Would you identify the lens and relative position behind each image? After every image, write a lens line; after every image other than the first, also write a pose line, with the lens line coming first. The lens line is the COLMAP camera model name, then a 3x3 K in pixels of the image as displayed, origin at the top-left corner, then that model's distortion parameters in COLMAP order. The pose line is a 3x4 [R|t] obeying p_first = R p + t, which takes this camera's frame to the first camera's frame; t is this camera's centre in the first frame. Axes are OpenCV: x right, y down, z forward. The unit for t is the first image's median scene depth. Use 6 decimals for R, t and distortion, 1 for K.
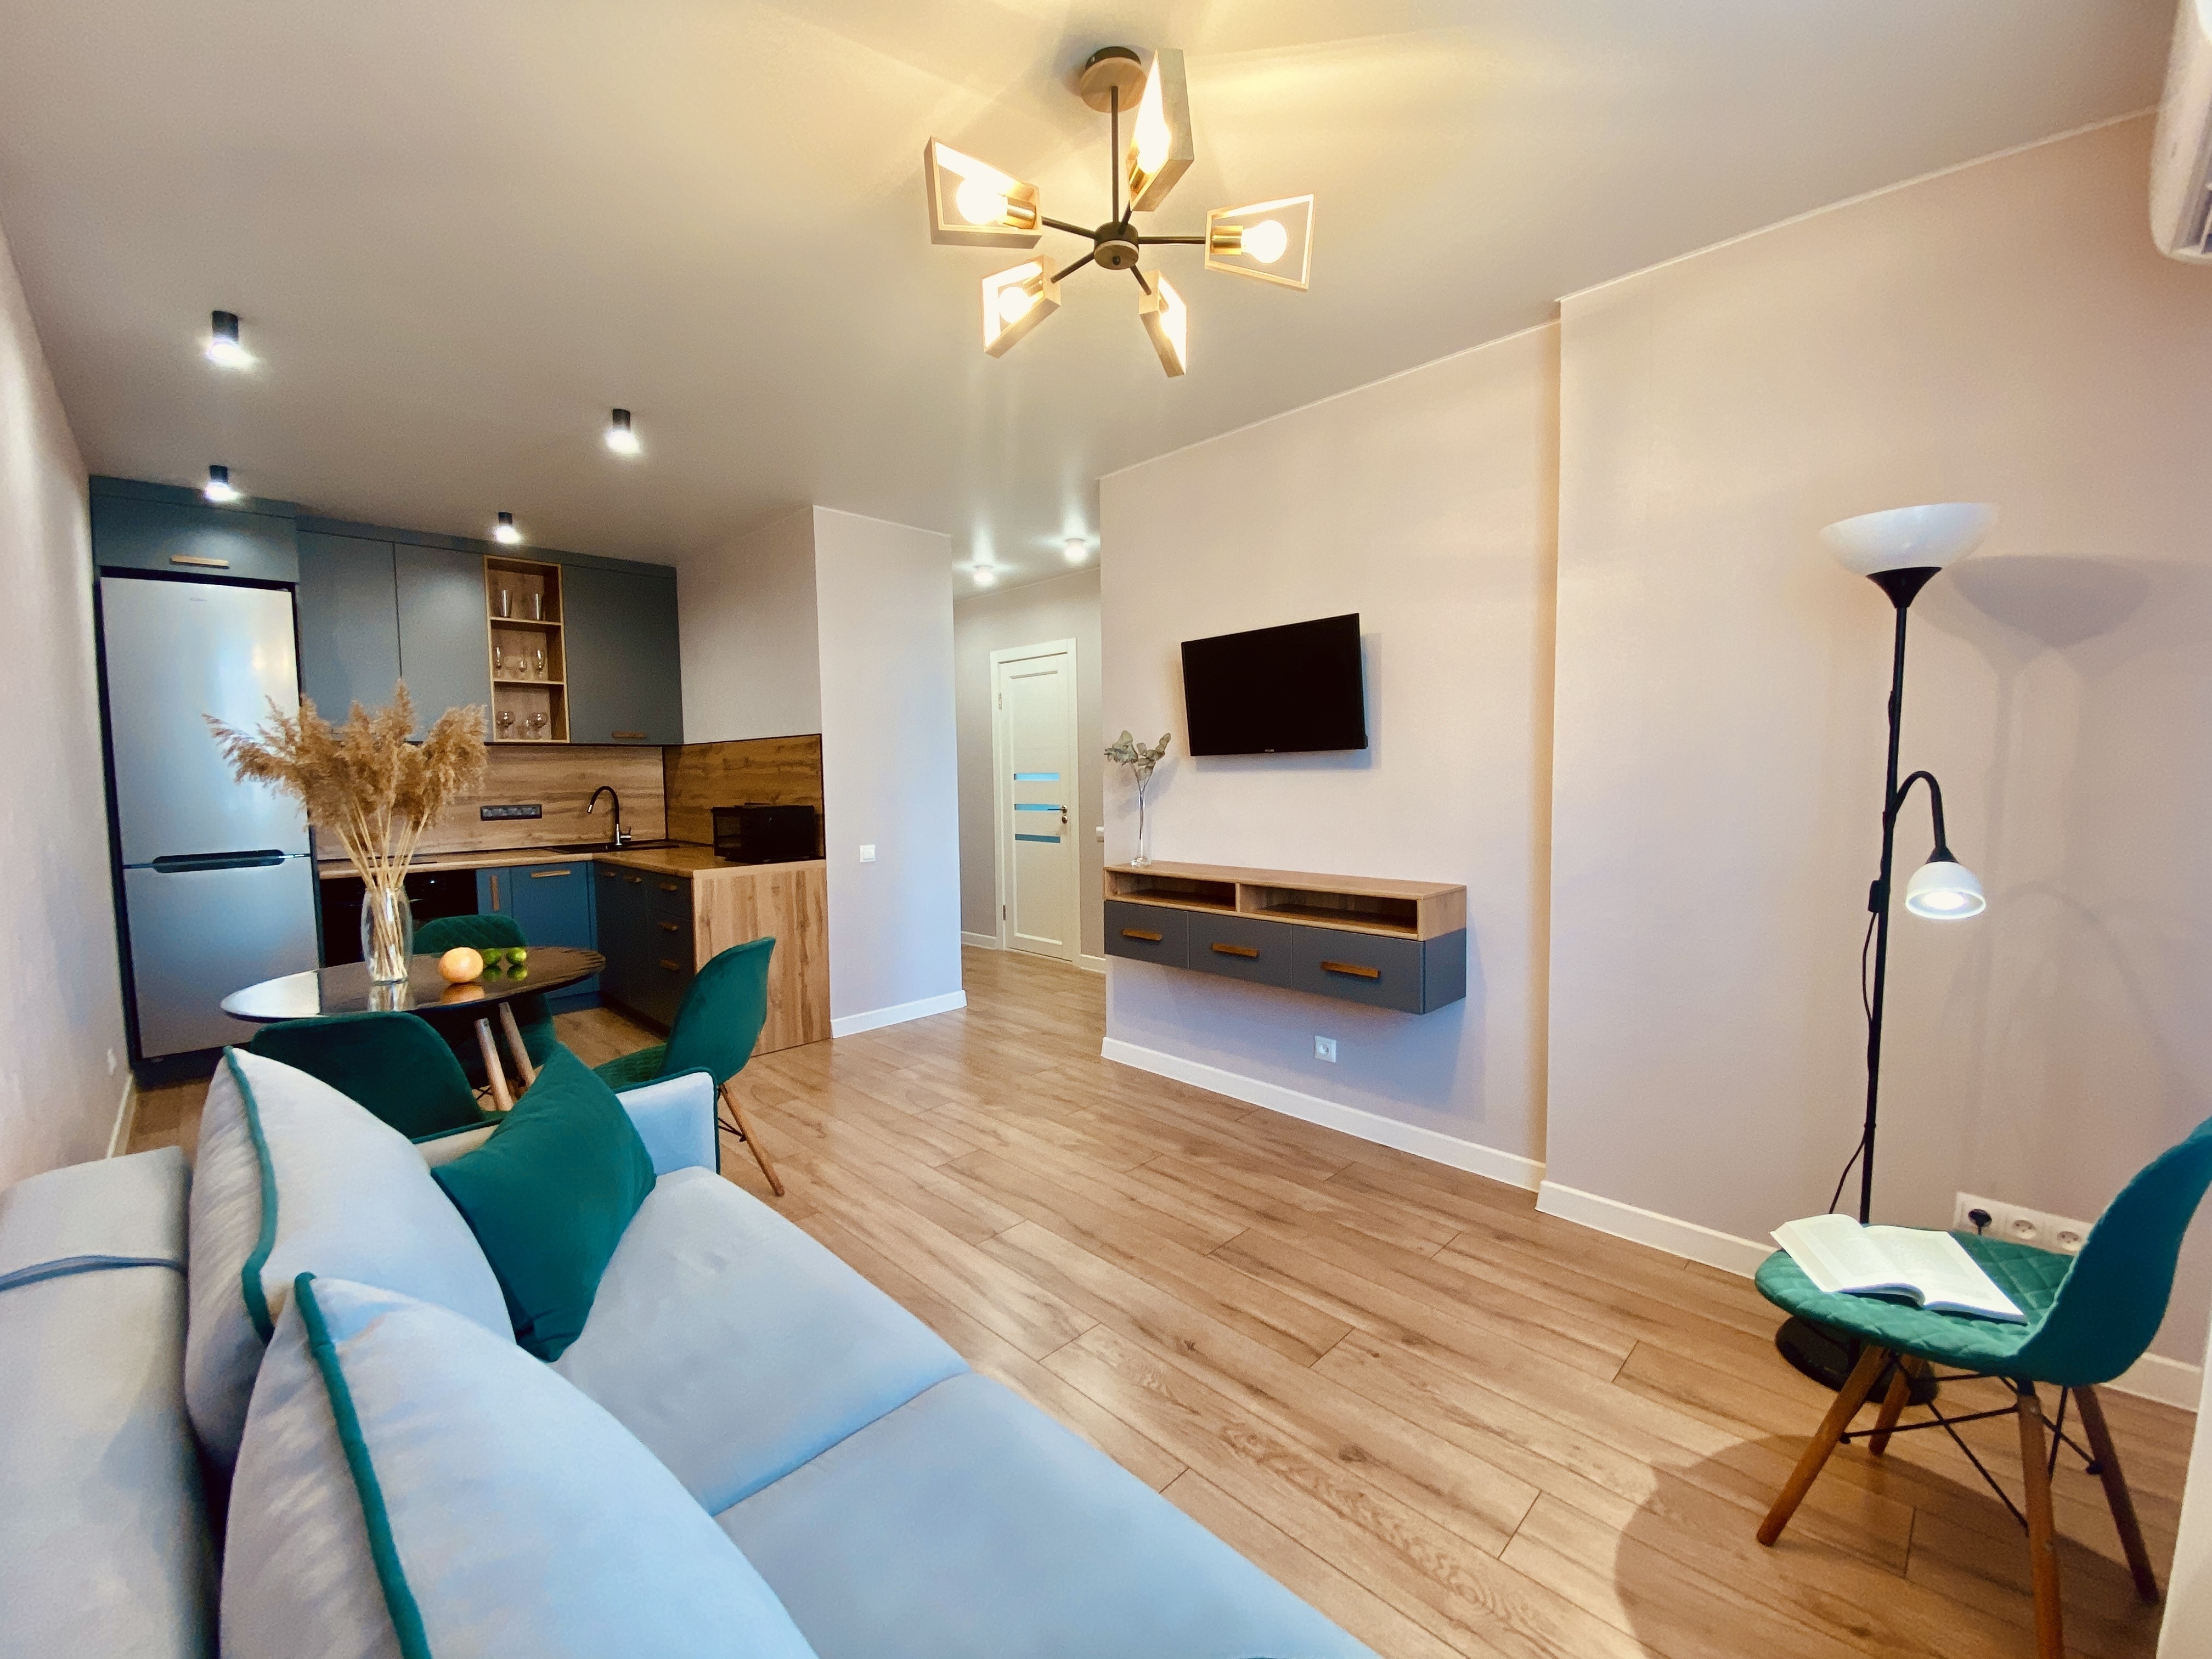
lens RADIAL K [[893.7, 0, 1100.7], [0, 893.7, 825.9], [0, 0, 1]] dist [0.025884, -0.022964]
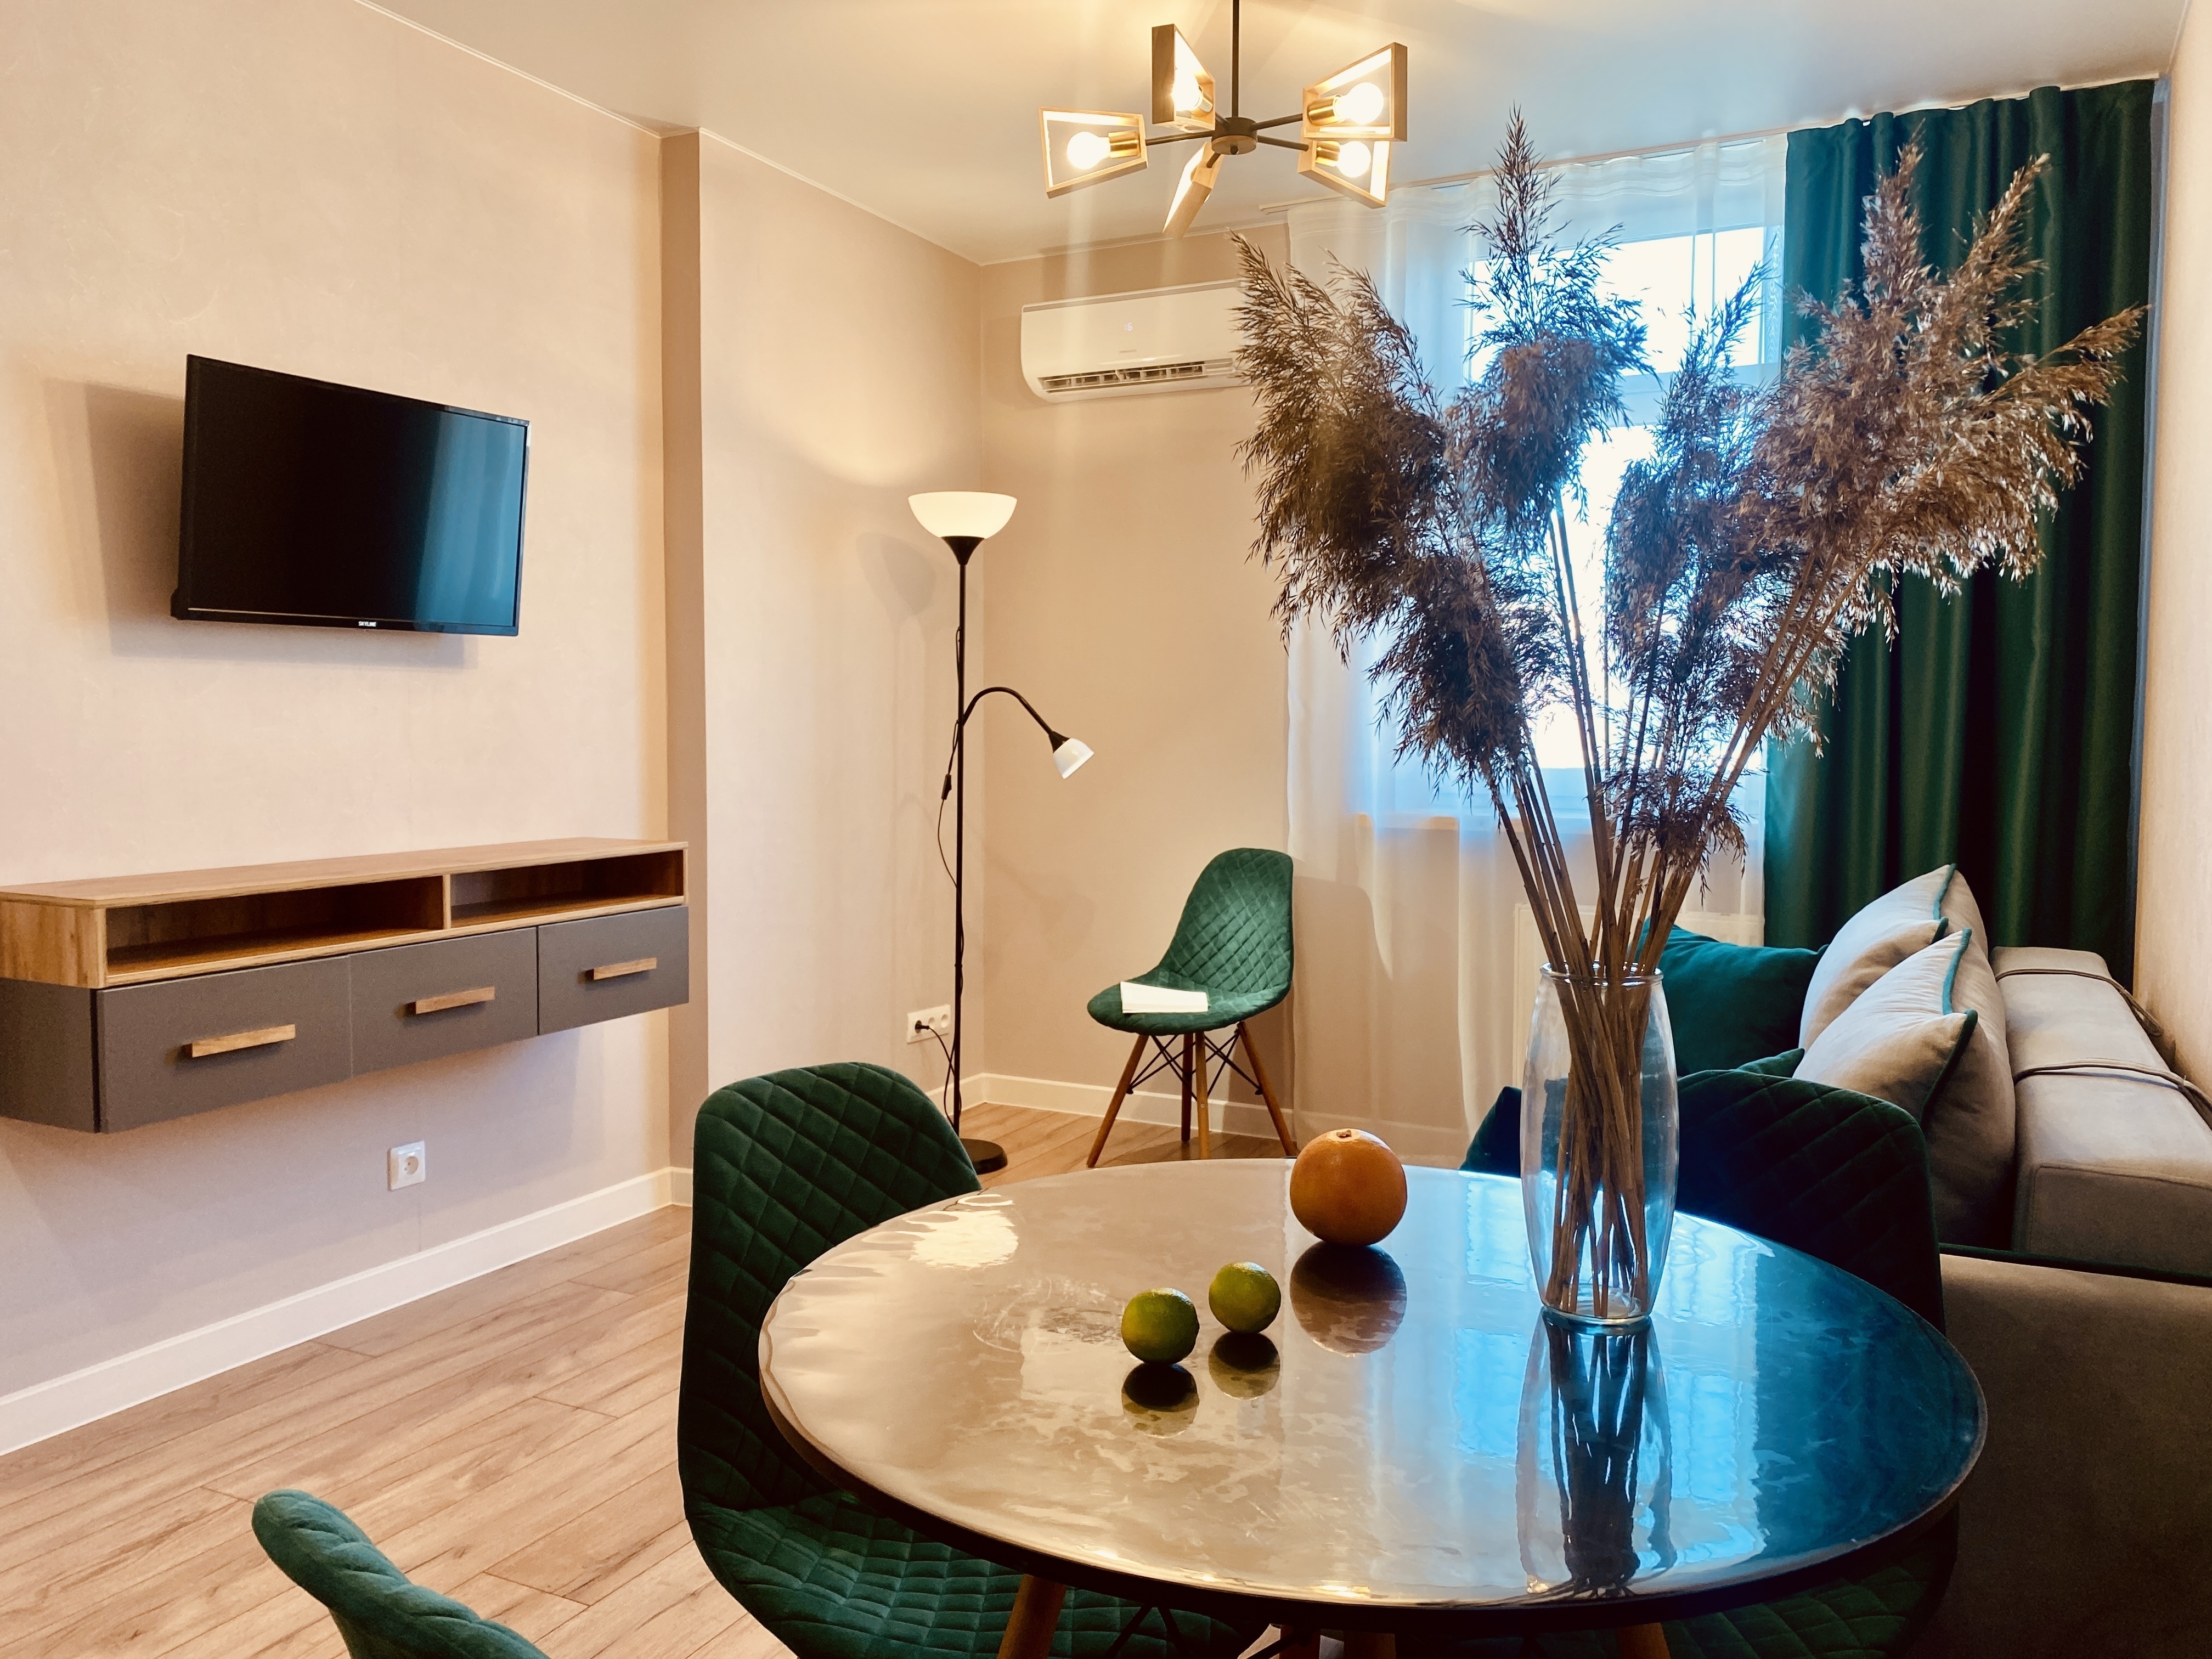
lens RADIAL K [[1688.6, 0, 1108.4], [0, 1688.6, 800.9], [0, 0, 1]] dist [0.006600, -0.001218]
pose [[-0.311979, -0.033349, 0.949504, -0.780156], [0.063320, 0.996432, 0.055803, -0.008499], [-0.947977, 0.077532, -0.308754, 0.786764]]
